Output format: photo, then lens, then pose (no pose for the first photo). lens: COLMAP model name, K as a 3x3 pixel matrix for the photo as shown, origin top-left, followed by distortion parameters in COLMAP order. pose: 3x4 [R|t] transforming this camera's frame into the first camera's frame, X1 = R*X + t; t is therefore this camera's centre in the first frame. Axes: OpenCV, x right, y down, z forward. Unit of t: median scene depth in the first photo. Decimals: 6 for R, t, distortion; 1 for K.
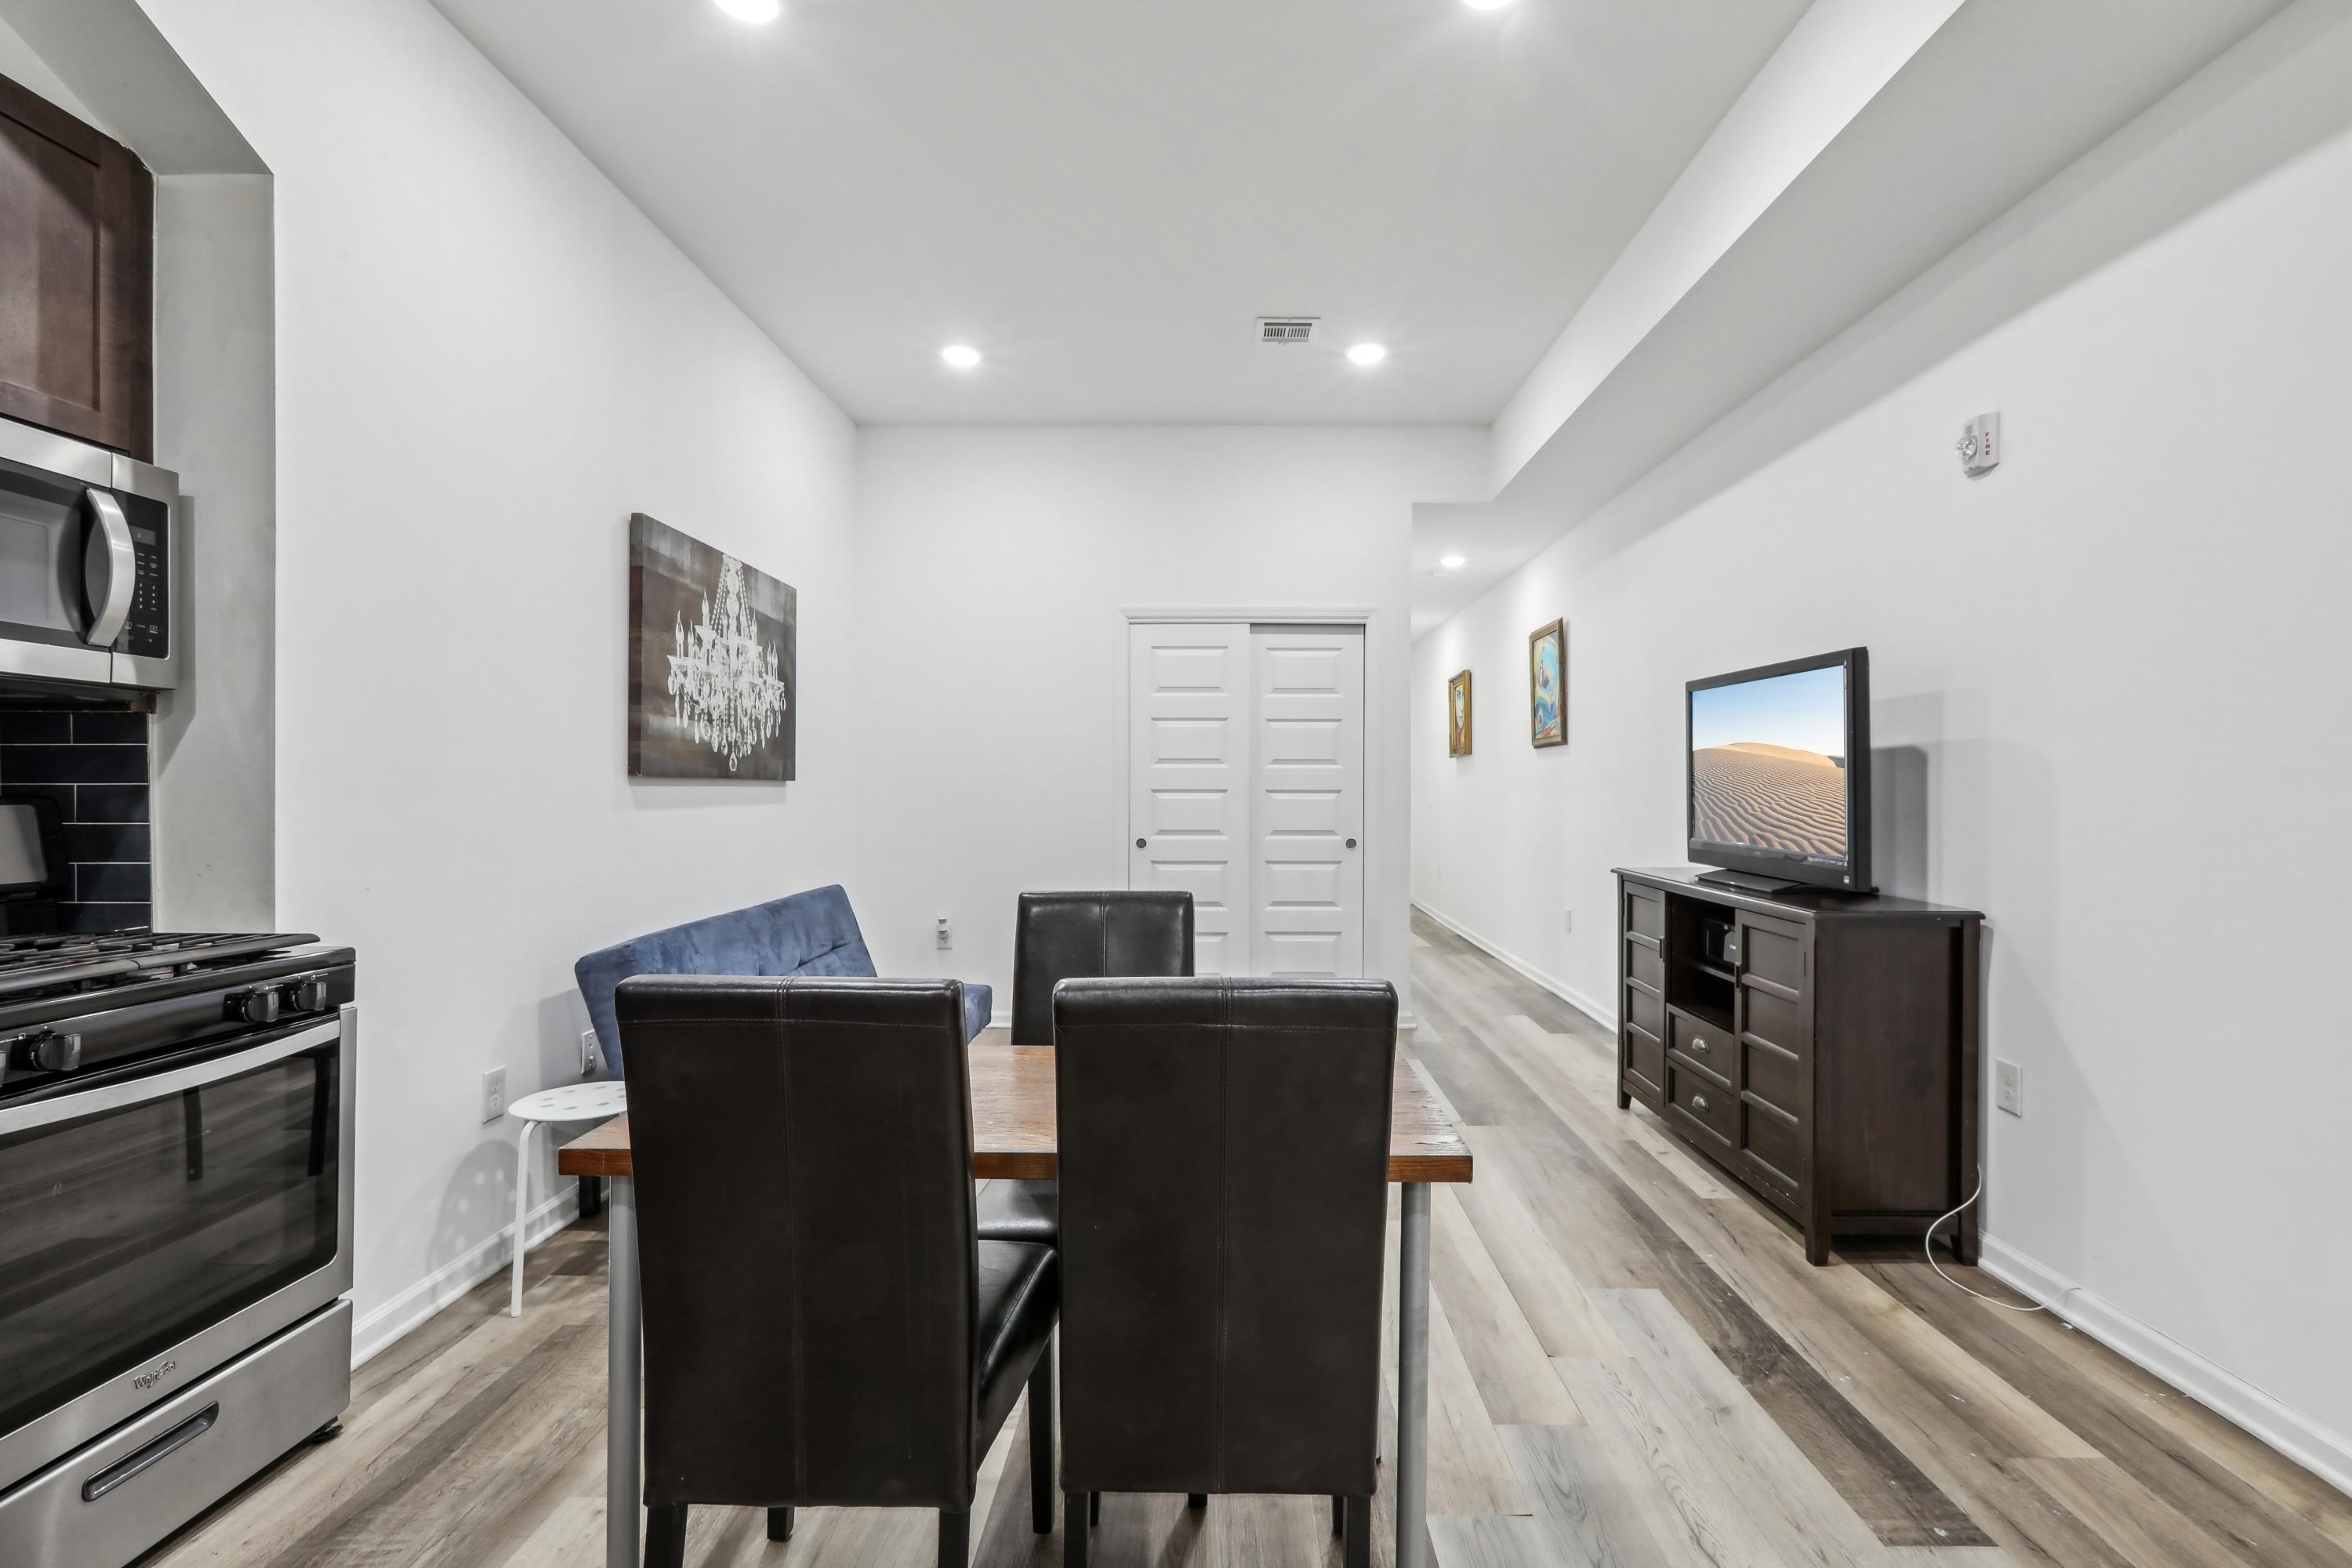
lens RADIAL K [[1067.9, 0, 1216.2], [0, 1067.9, 784.2], [0, 0, 1]] dist [-0.000124, 0.000153]
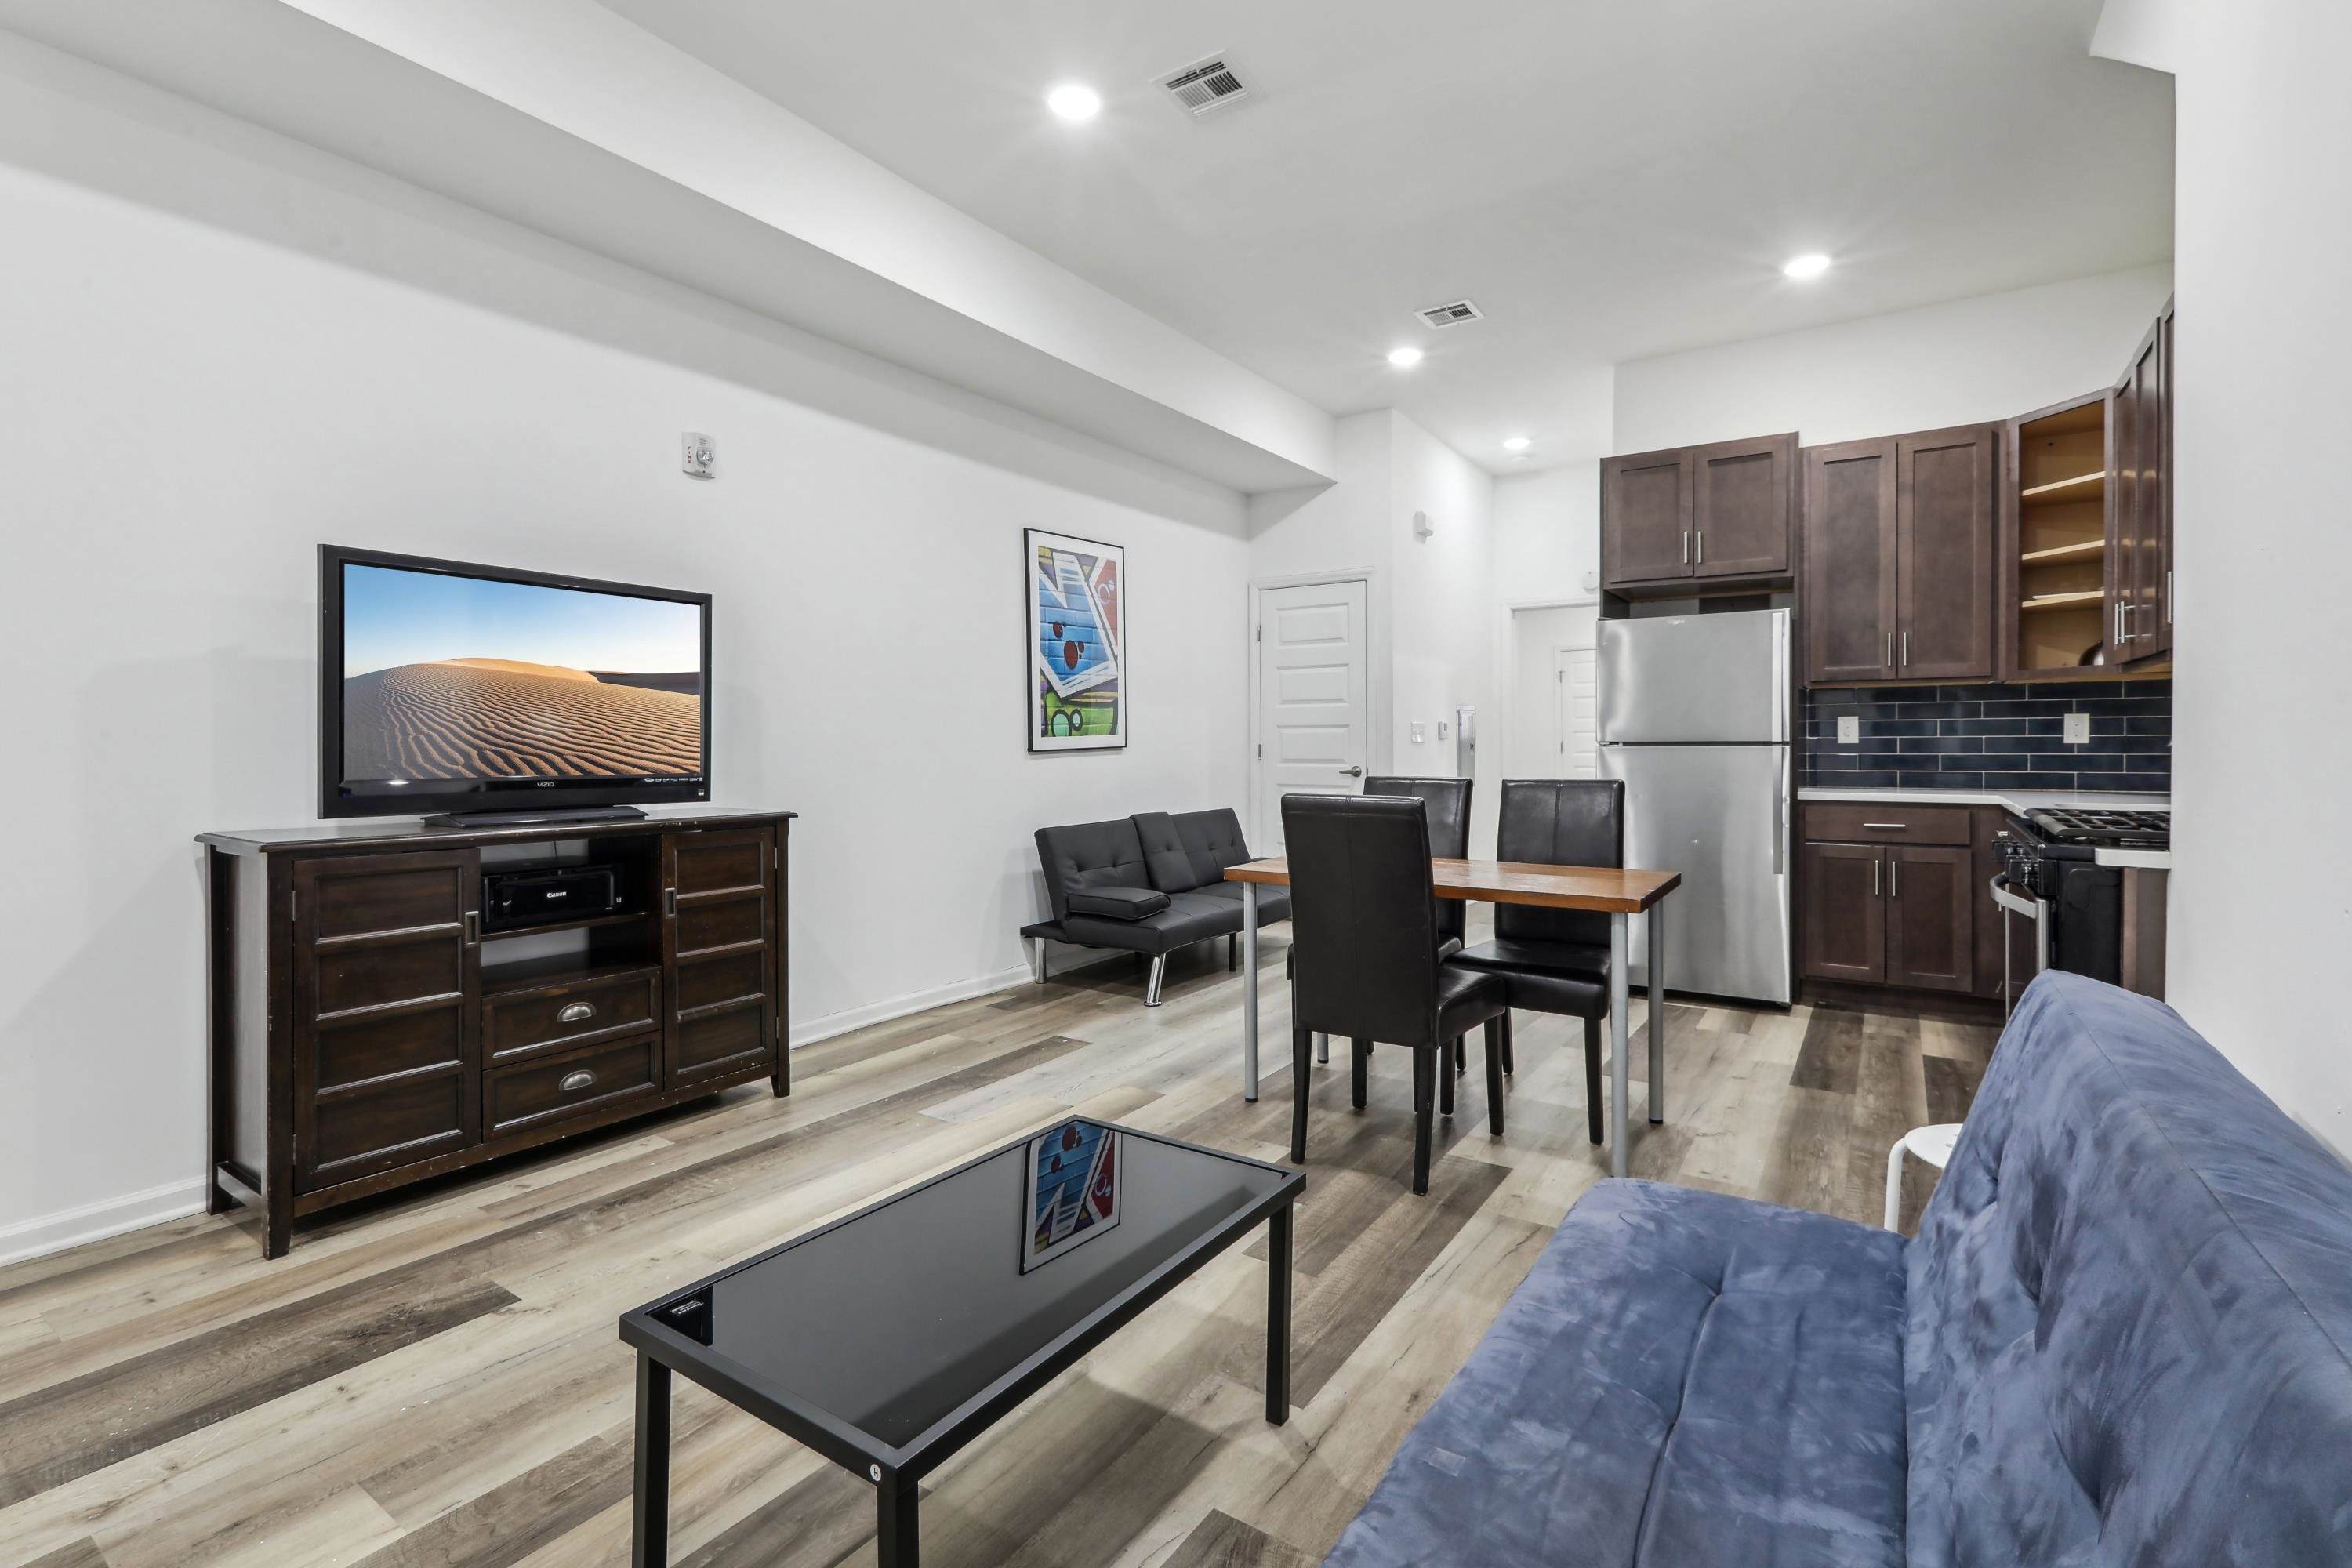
lens RADIAL K [[1062.4, 0, 1161.9], [0, 1062.4, 752.4], [0, 0, 1]] dist [-0.001789, -0.000052]
pose [[-0.825639, -0.006967, 0.564155, -0.360681], [-0.000280, 0.999929, 0.011938, 0.024258], [-0.564198, 0.009698, -0.825582, 1.278335]]
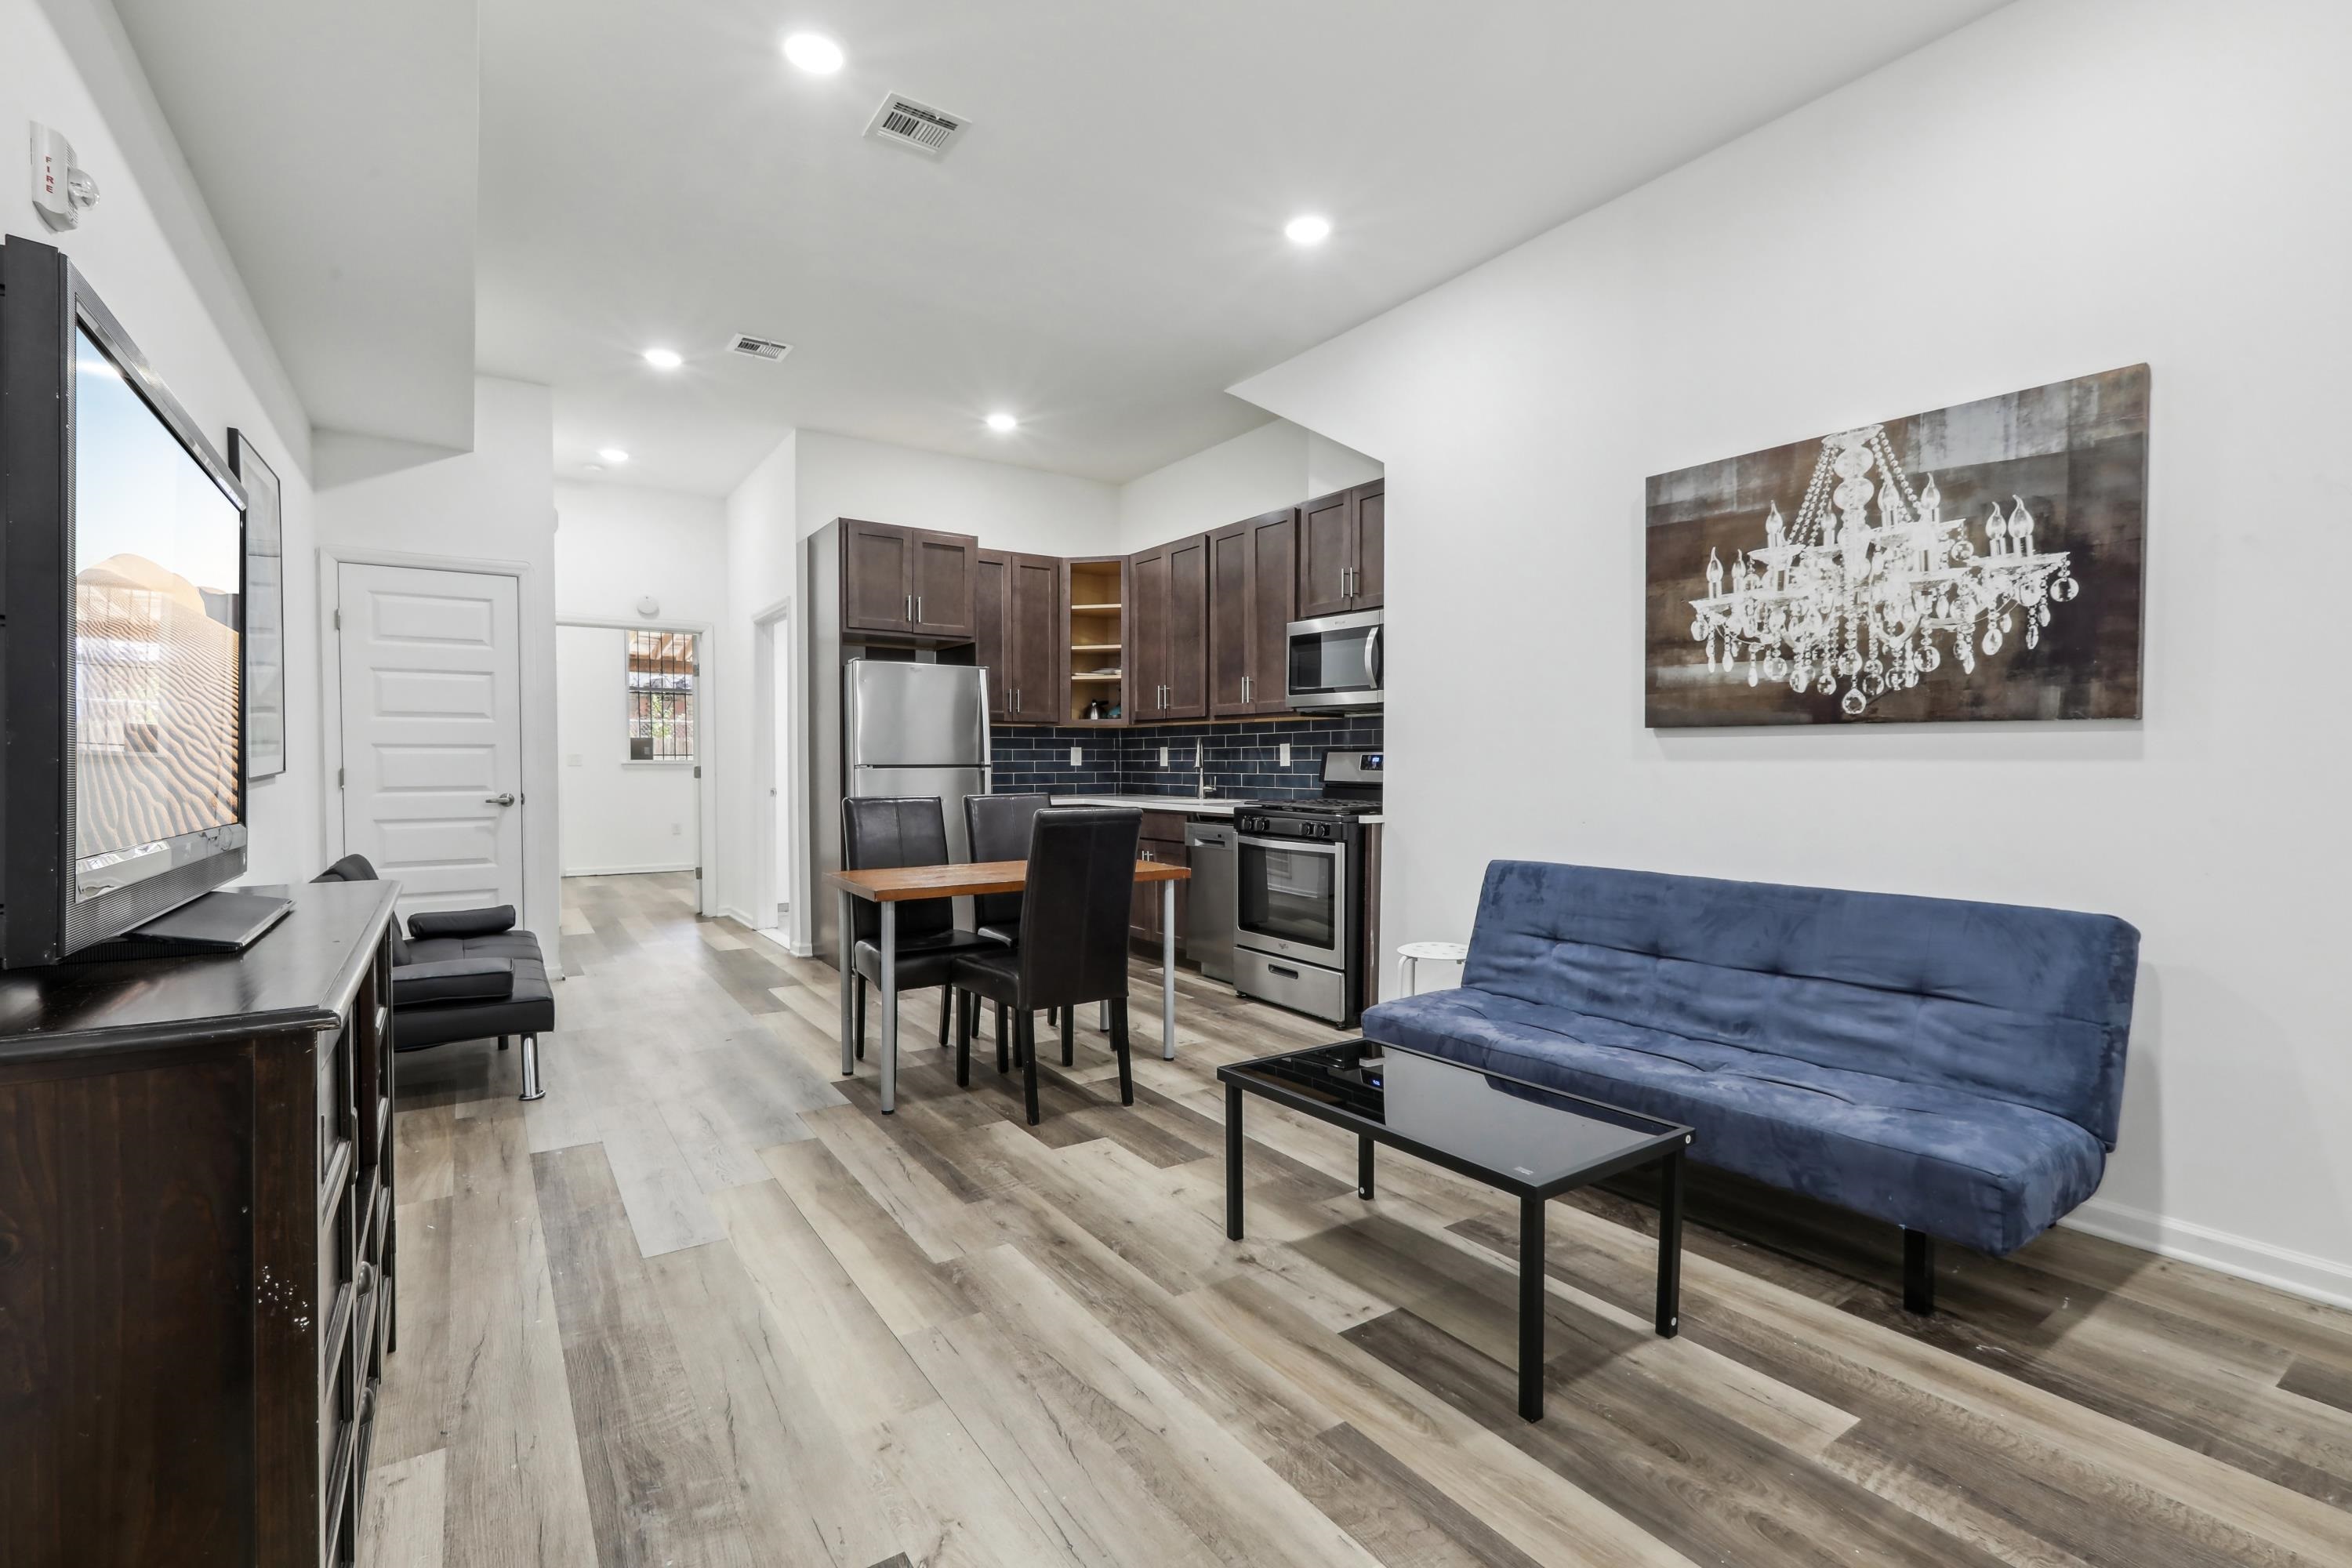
lens RADIAL K [[1050.0, 0, 1171.6], [0, 1050.0, 785.6], [0, 0, 1]] dist [0.001870, 0.000345]
pose [[-0.828975, 0.009730, -0.559201, 0.371928], [-0.002041, 0.999789, 0.020422, 0.024968], [0.559282, 0.018070, -0.828780, 1.387315]]
